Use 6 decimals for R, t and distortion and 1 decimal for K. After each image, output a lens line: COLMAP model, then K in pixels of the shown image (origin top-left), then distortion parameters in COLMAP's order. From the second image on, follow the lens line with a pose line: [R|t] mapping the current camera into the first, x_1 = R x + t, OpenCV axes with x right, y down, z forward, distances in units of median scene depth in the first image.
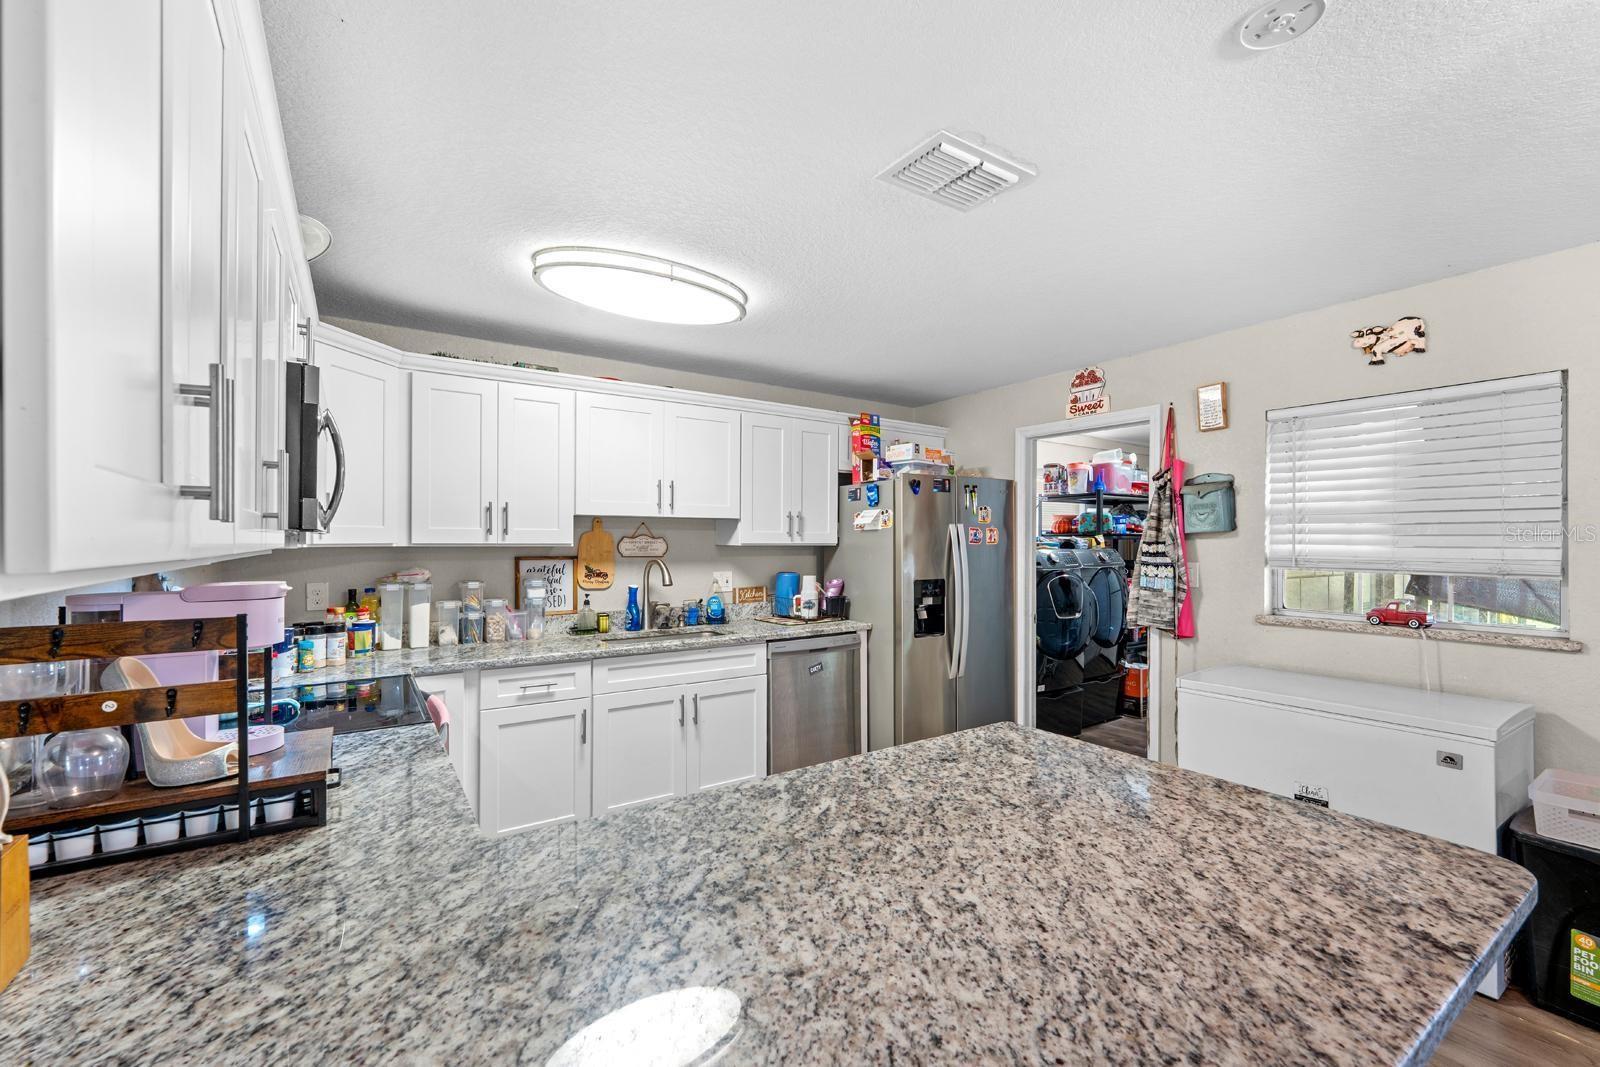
lens RADIAL K [[654.0, 0, 796.3], [0, 654.0, 538.4], [0, 0, 1]] dist [-0.001125, 0.000170]
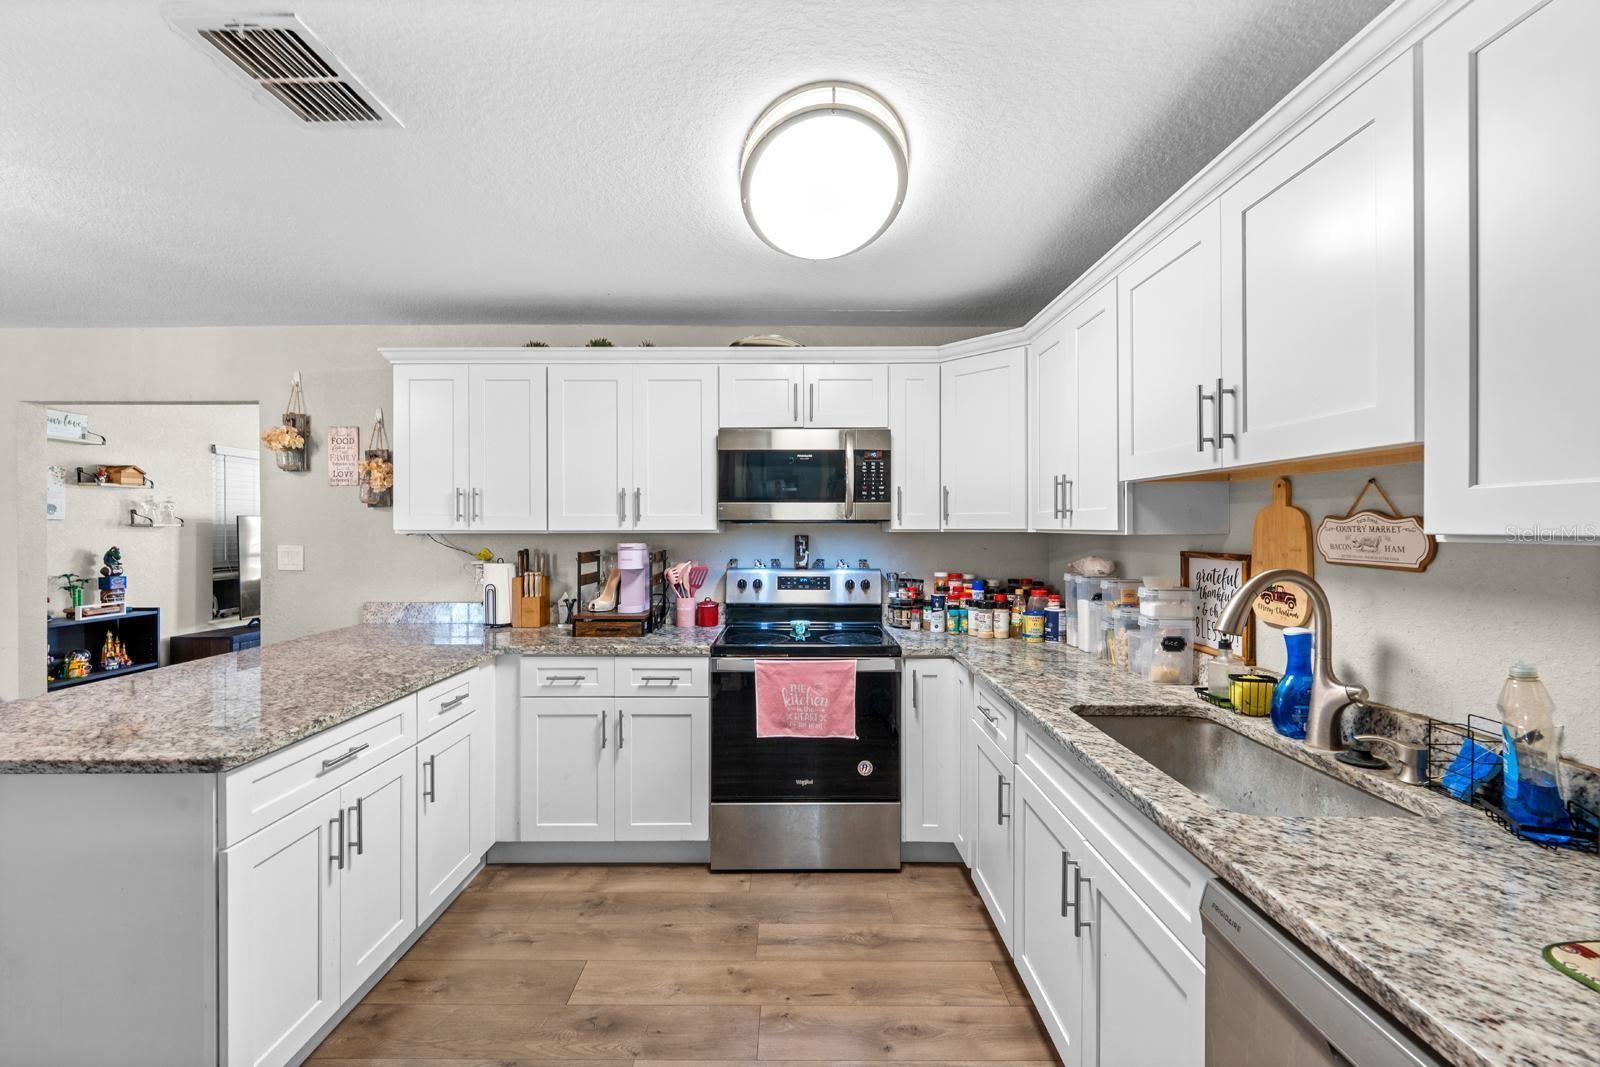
lens RADIAL K [[654.0, 0, 796.3], [0, 654.0, 538.4], [0, 0, 1]] dist [-0.001125, 0.000170]
pose [[-0.553594, 0.012078, -0.832699, 0.298771], [0.002851, 0.999916, 0.012608, 0.005903], [0.832782, 0.004606, -0.553582, 0.998115]]
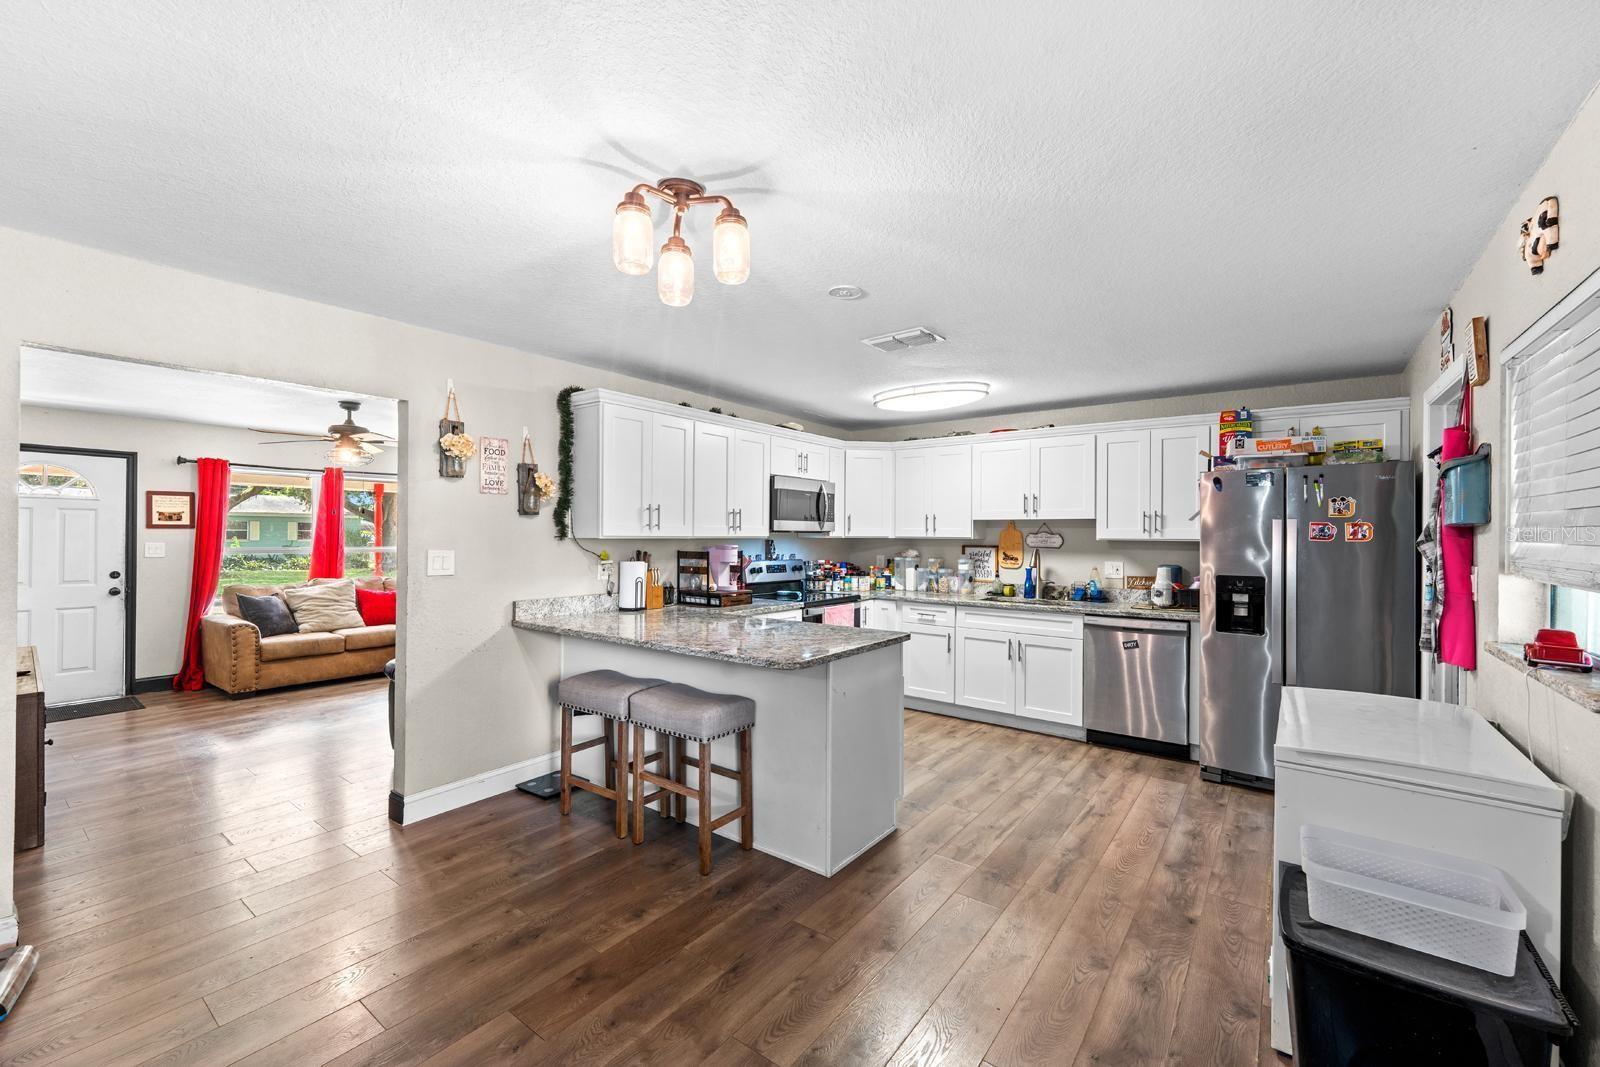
lens RADIAL K [[650.4, 0, 795.8], [0, 650.4, 532.1], [0, 0, 1]] dist [-0.000901, -0.000302]
pose [[0.327465, -0.003534, -0.944857, 0.969134], [-0.002074, 0.999988, -0.004459, 0.002488], [0.944861, 0.003420, 0.327454, 0.046008]]
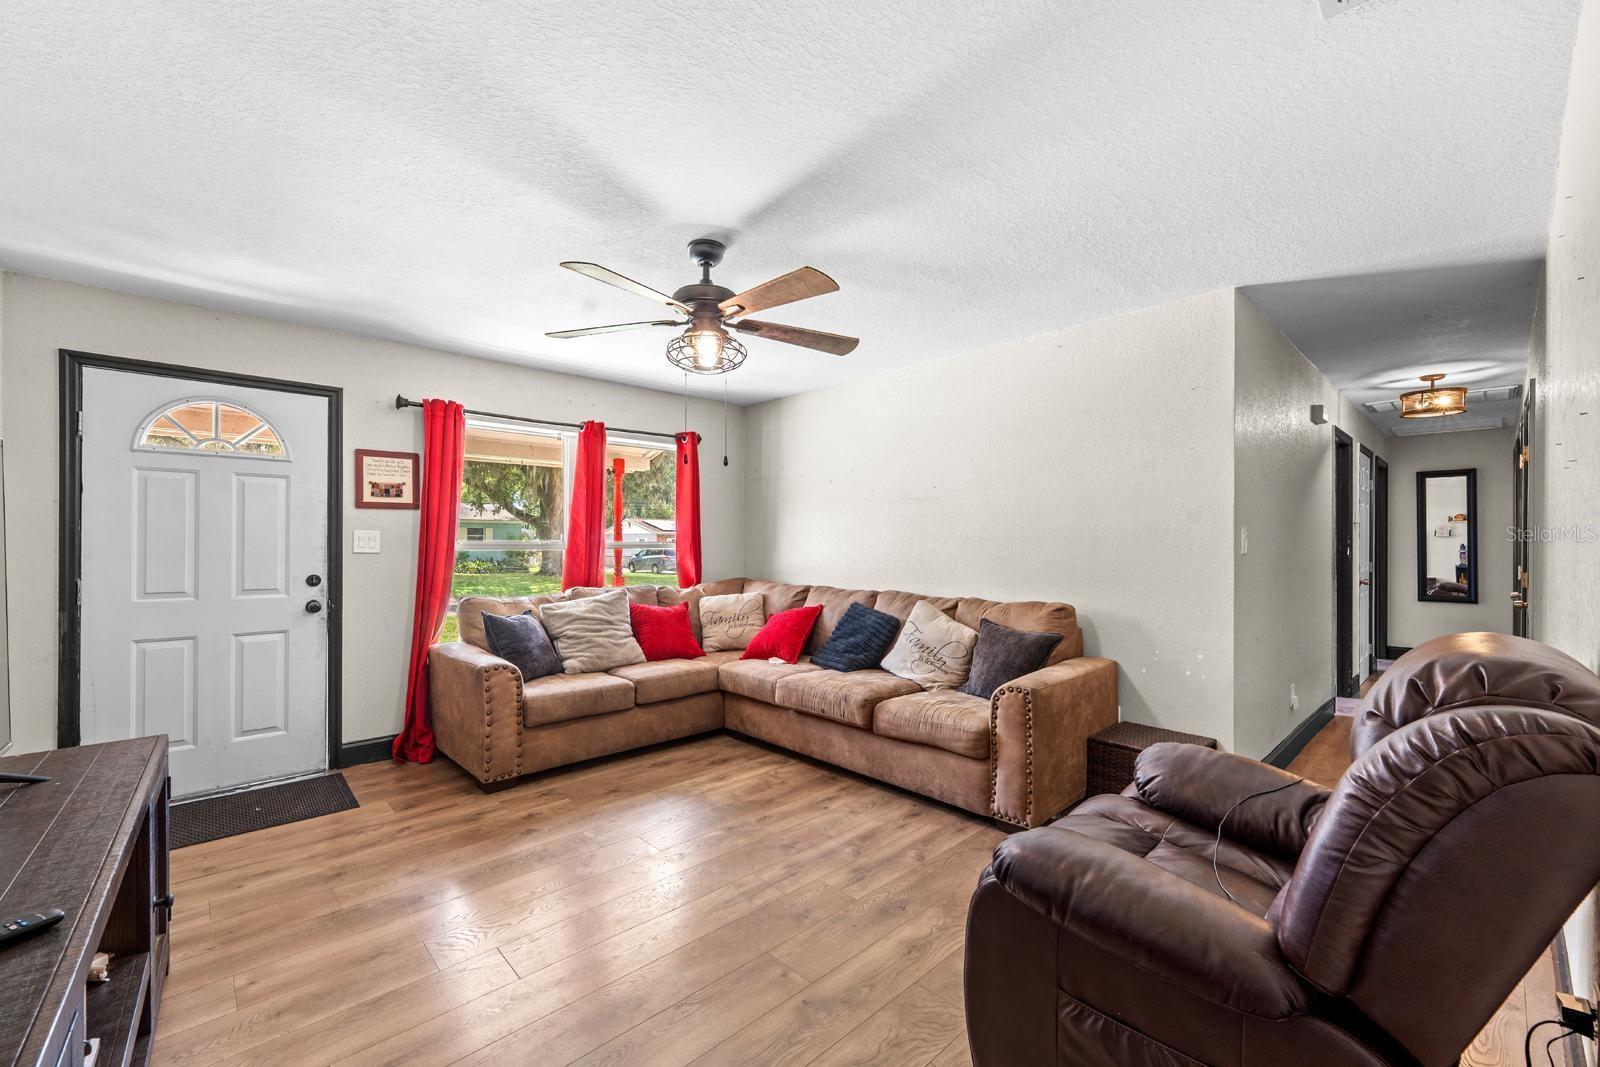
lens RADIAL K [[654.0, 0, 796.3], [0, 654.0, 538.4], [0, 0, 1]] dist [-0.001125, 0.000170]
pose [[0.158427, -0.003487, -0.987364, 0.035537], [0.002784, 0.999991, -0.003085, 0.043579], [0.987367, -0.002260, 0.158436, -0.431478]]
